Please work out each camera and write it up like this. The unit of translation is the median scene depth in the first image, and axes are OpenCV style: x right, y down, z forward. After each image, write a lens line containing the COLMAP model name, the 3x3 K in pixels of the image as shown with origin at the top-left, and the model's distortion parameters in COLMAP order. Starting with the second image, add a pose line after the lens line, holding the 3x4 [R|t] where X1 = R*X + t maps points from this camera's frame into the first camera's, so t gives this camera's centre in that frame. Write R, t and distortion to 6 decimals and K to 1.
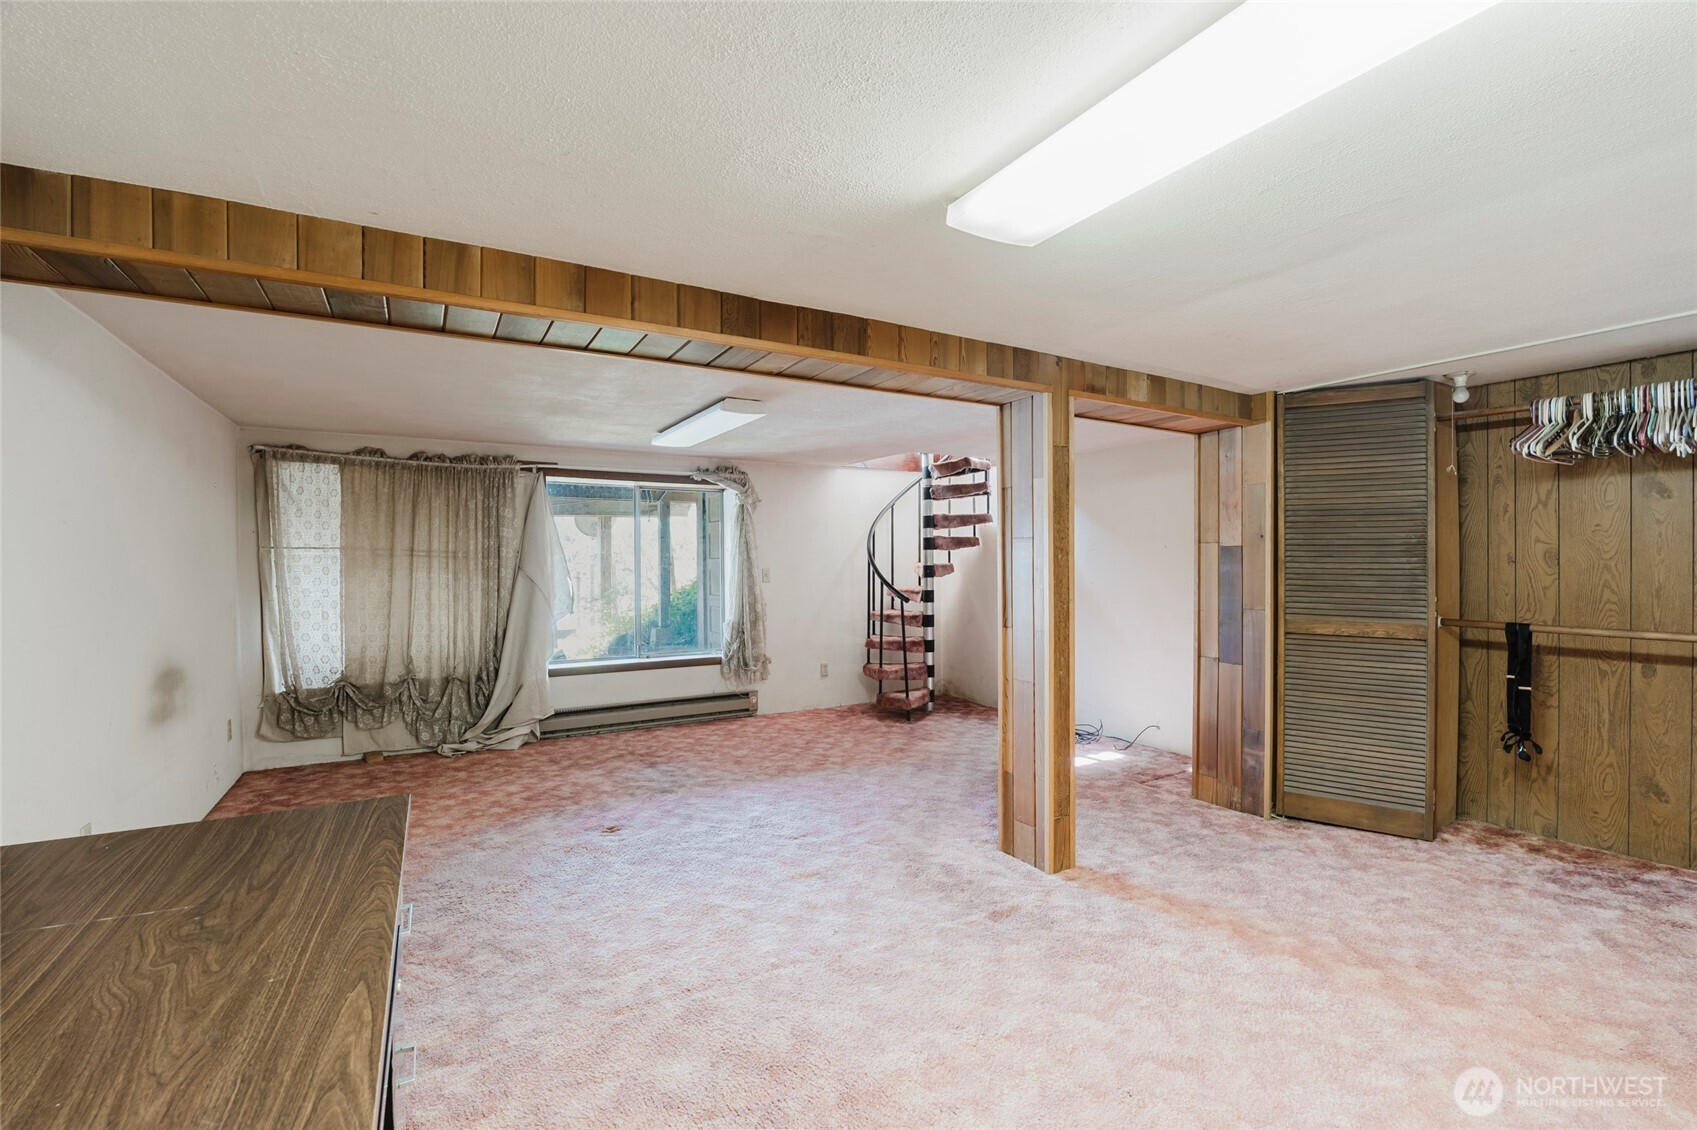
lens RADIAL K [[792.4, 0, 842.2], [0, 792.4, 567.1], [0, 0, 1]] dist [-0.002553, -0.000299]
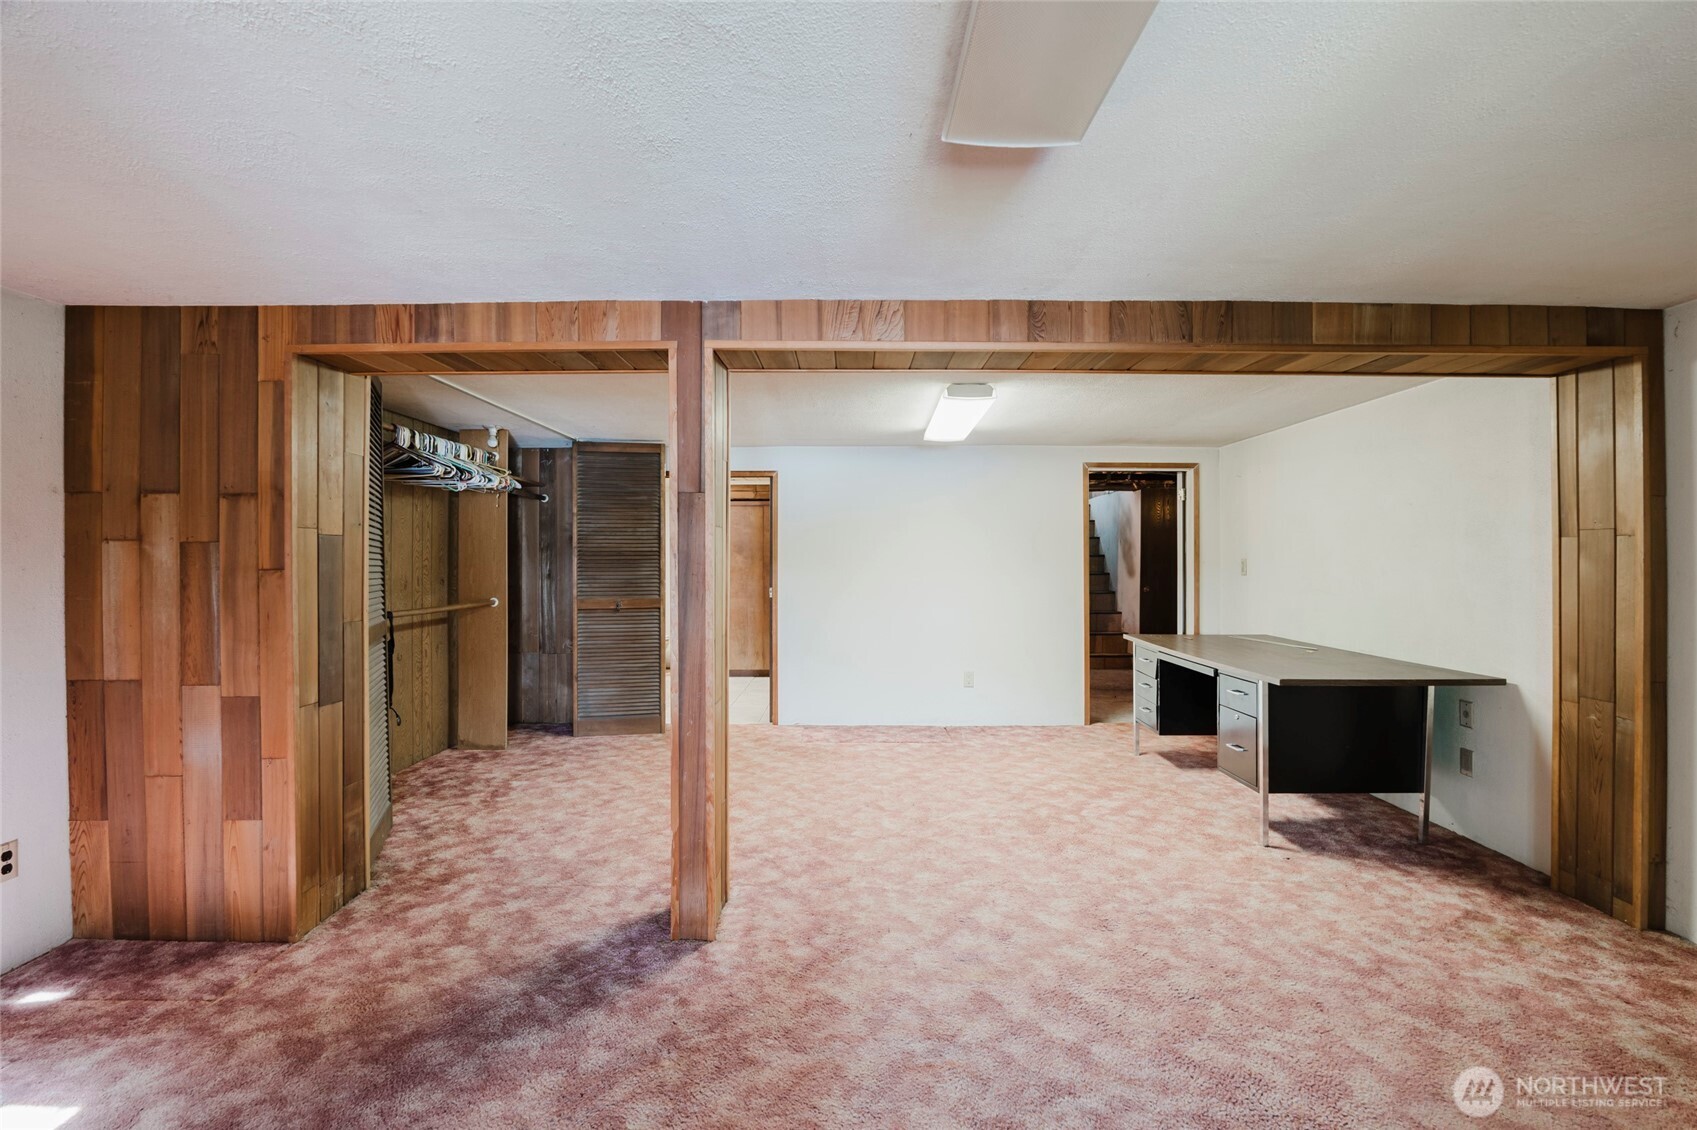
lens RADIAL K [[792.4, 0, 836.6], [0, 792.4, 559.1], [0, 0, 1]] dist [-0.002553, -0.000299]
pose [[-0.871929, 0.004138, 0.489614, -0.258479], [0.006287, 0.999976, 0.002746, -0.005213], [-0.489591, 0.005472, -0.871935, 1.506400]]
